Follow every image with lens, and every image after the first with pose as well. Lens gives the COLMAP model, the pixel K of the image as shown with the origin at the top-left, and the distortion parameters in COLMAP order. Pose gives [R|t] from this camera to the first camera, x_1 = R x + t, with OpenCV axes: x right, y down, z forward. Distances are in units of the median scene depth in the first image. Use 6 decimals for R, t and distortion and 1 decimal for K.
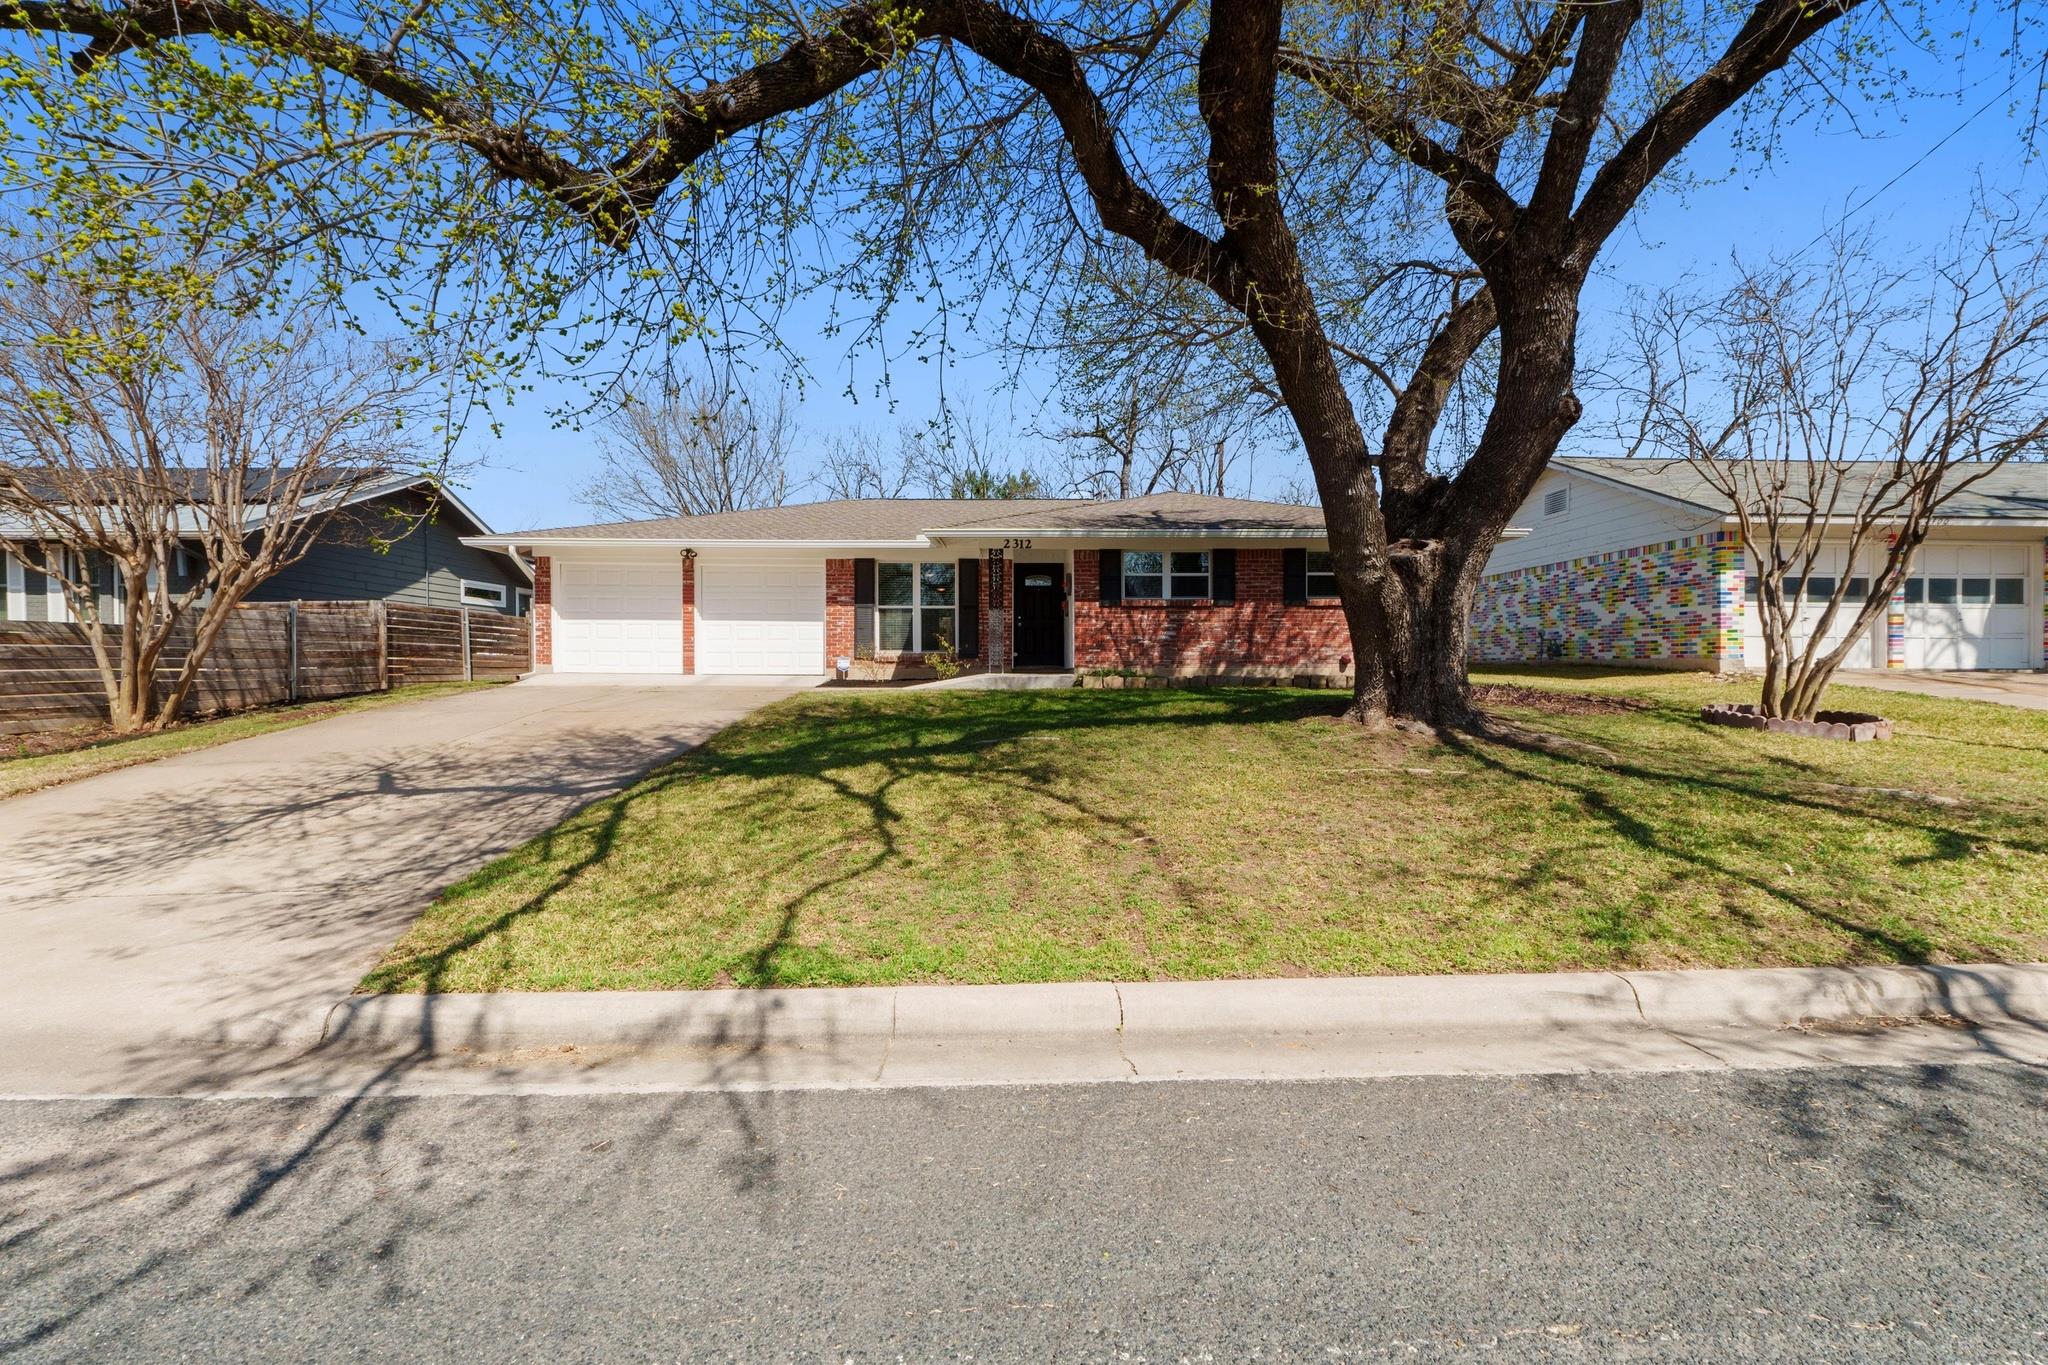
lens RADIAL K [[881.6, 0, 1025.0], [0, 881.6, 657.0], [0, 0, 1]] dist [-0.002564, 0.000101]
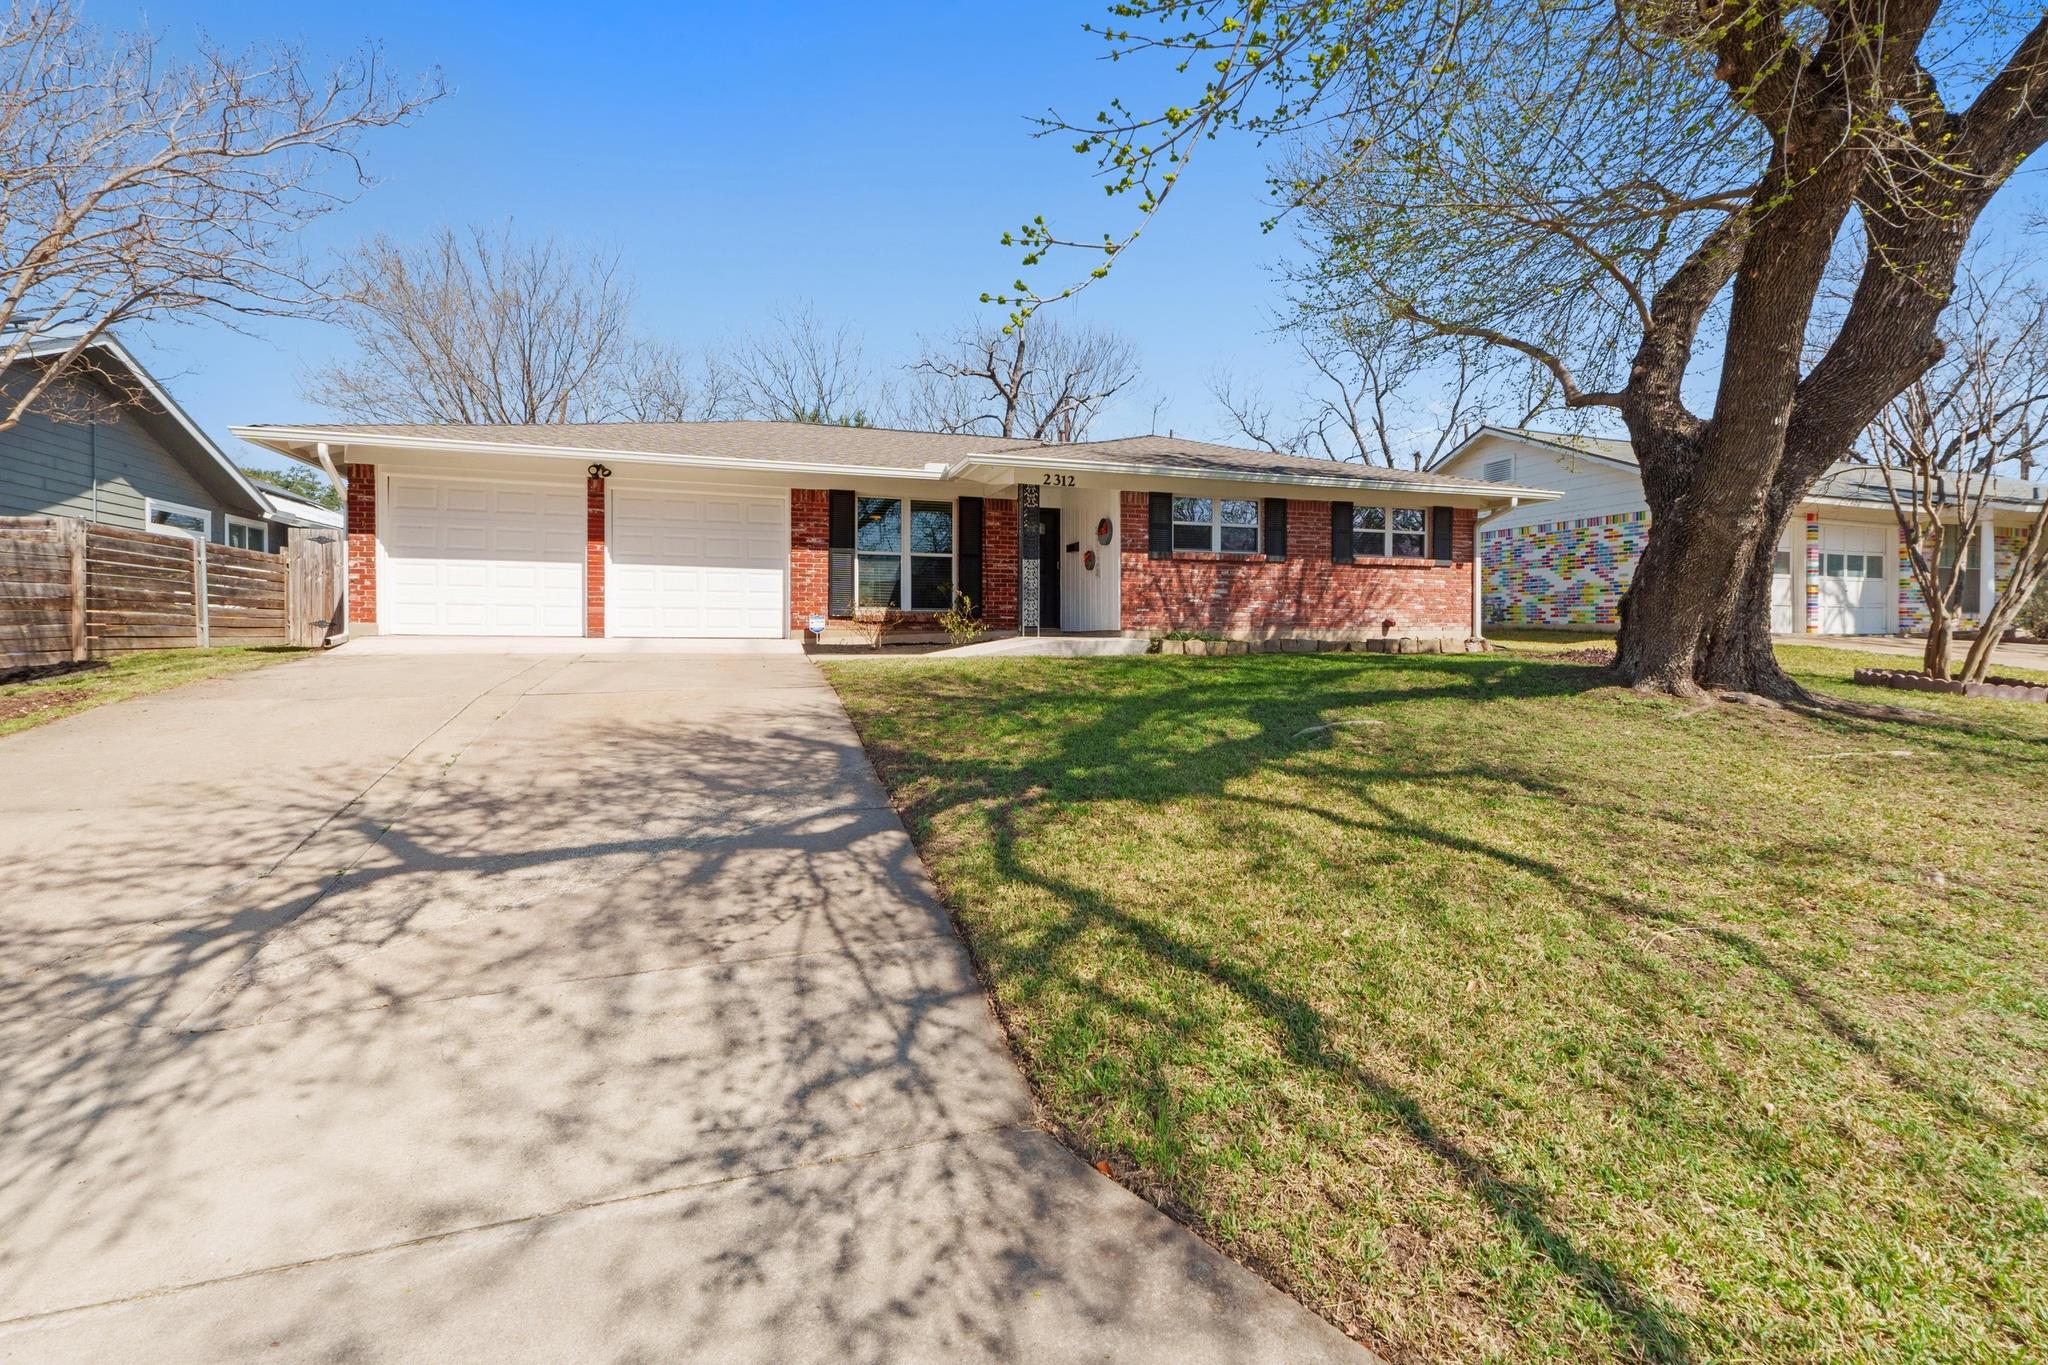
lens RADIAL K [[881.6, 0, 1025.0], [0, 881.6, 657.0], [0, 0, 1]] dist [-0.002564, 0.000101]
pose [[0.955551, -0.005295, 0.294780, -0.262731], [-0.006910, 0.999162, 0.040346, 0.003947], [-0.294746, -0.040590, 0.954713, 0.199174]]
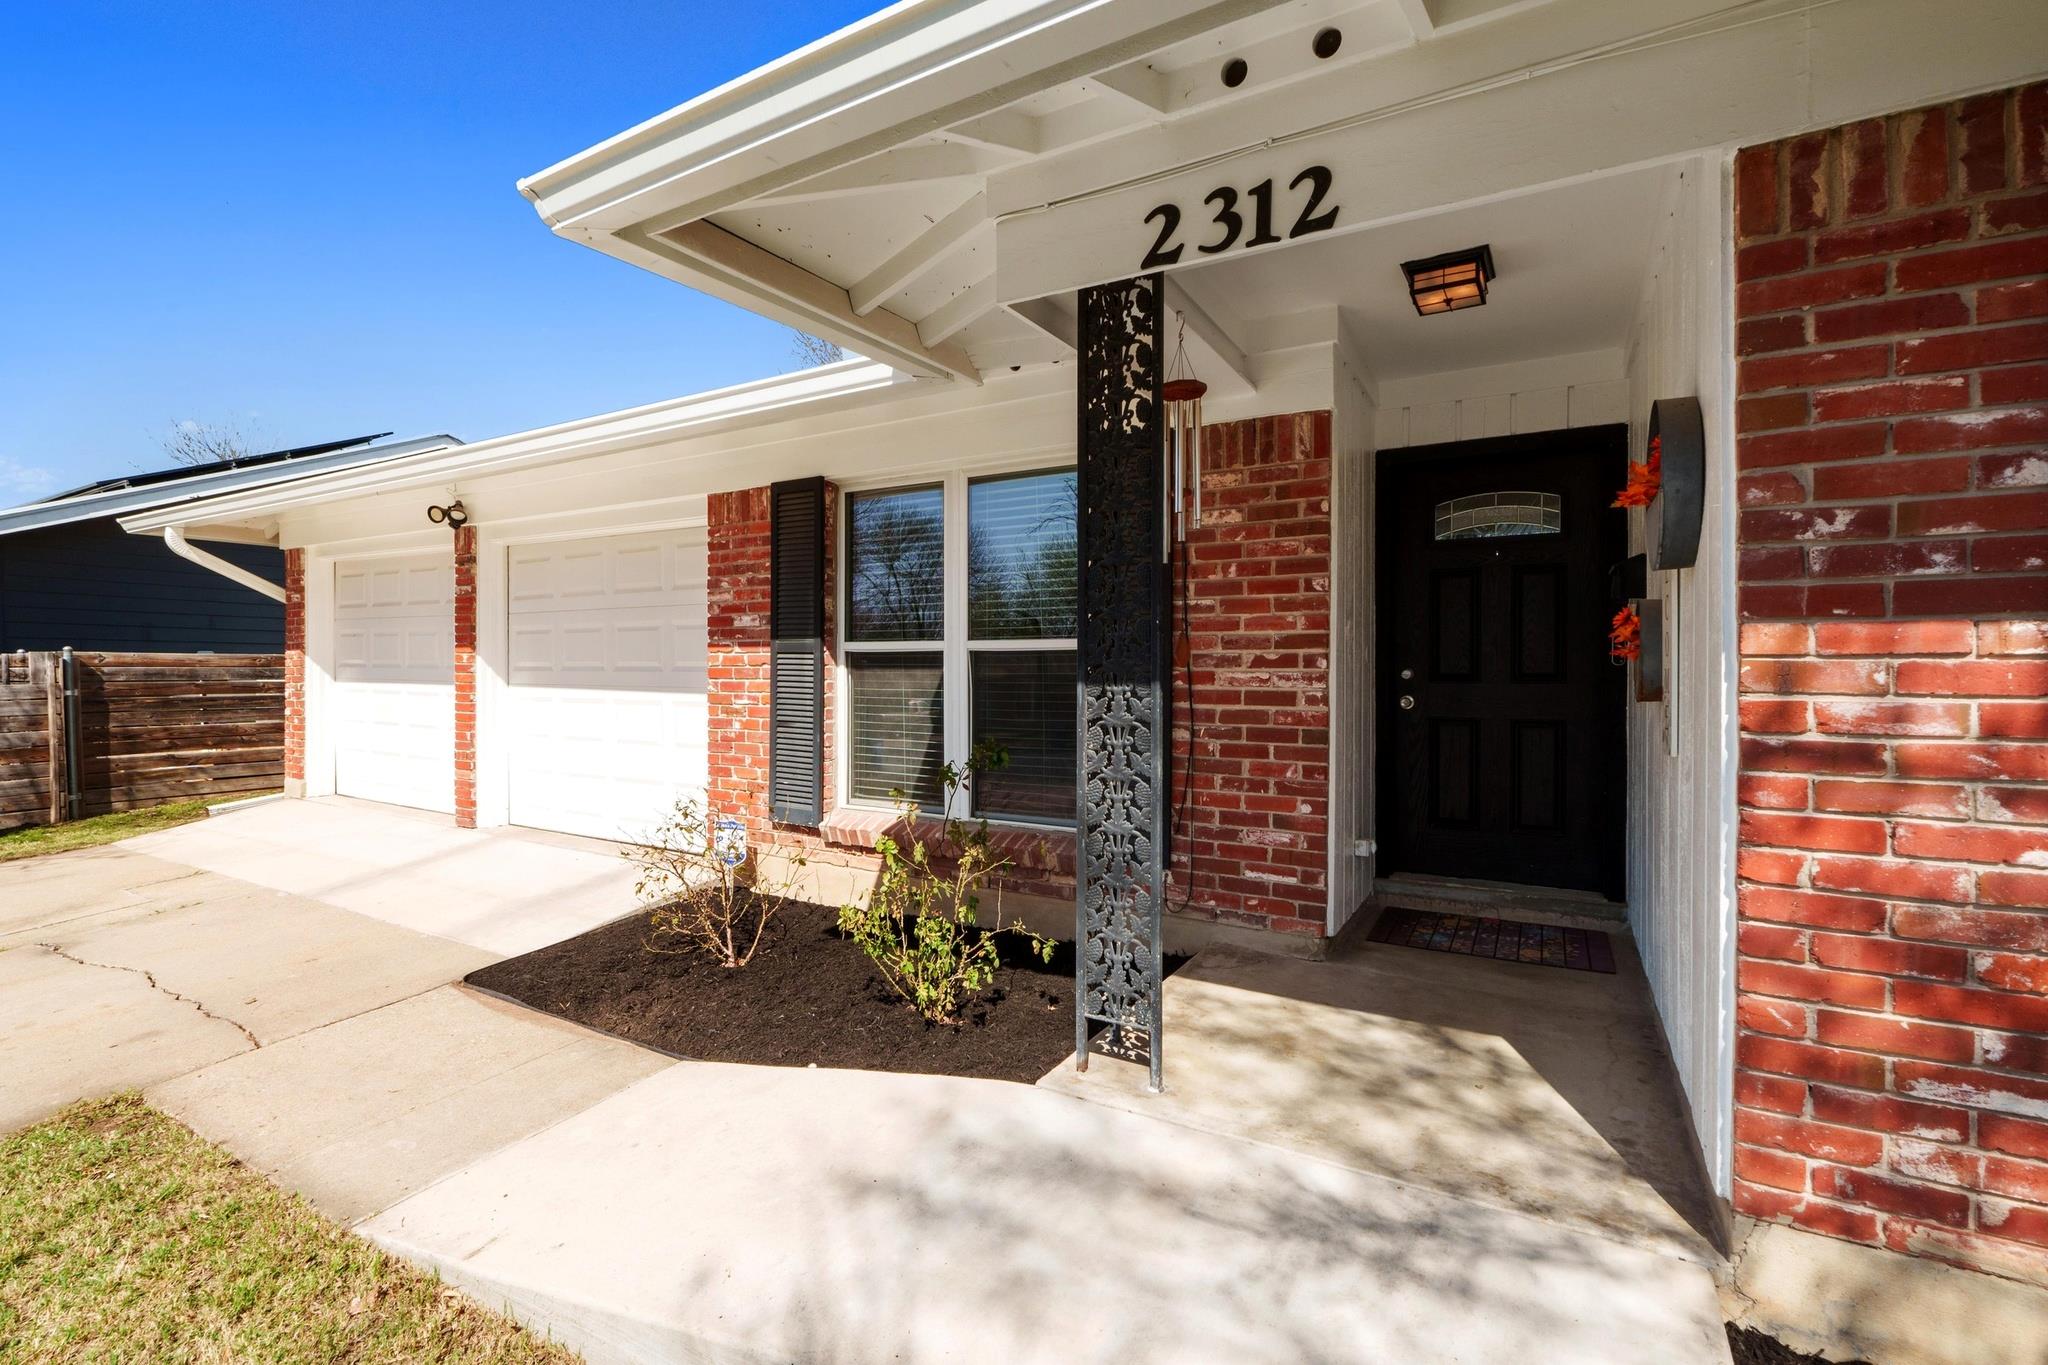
lens RADIAL K [[913.5, 0, 1024.0], [0, 913.5, 682.5], [0, 0, 1]] dist [0.001155, 0.000295]
pose [[0.858998, 0.009187, -0.511896, 0.035494], [0.003516, 0.999710, 0.023842, -0.053739], [0.511966, -0.022280, 0.858717, 0.794661]]
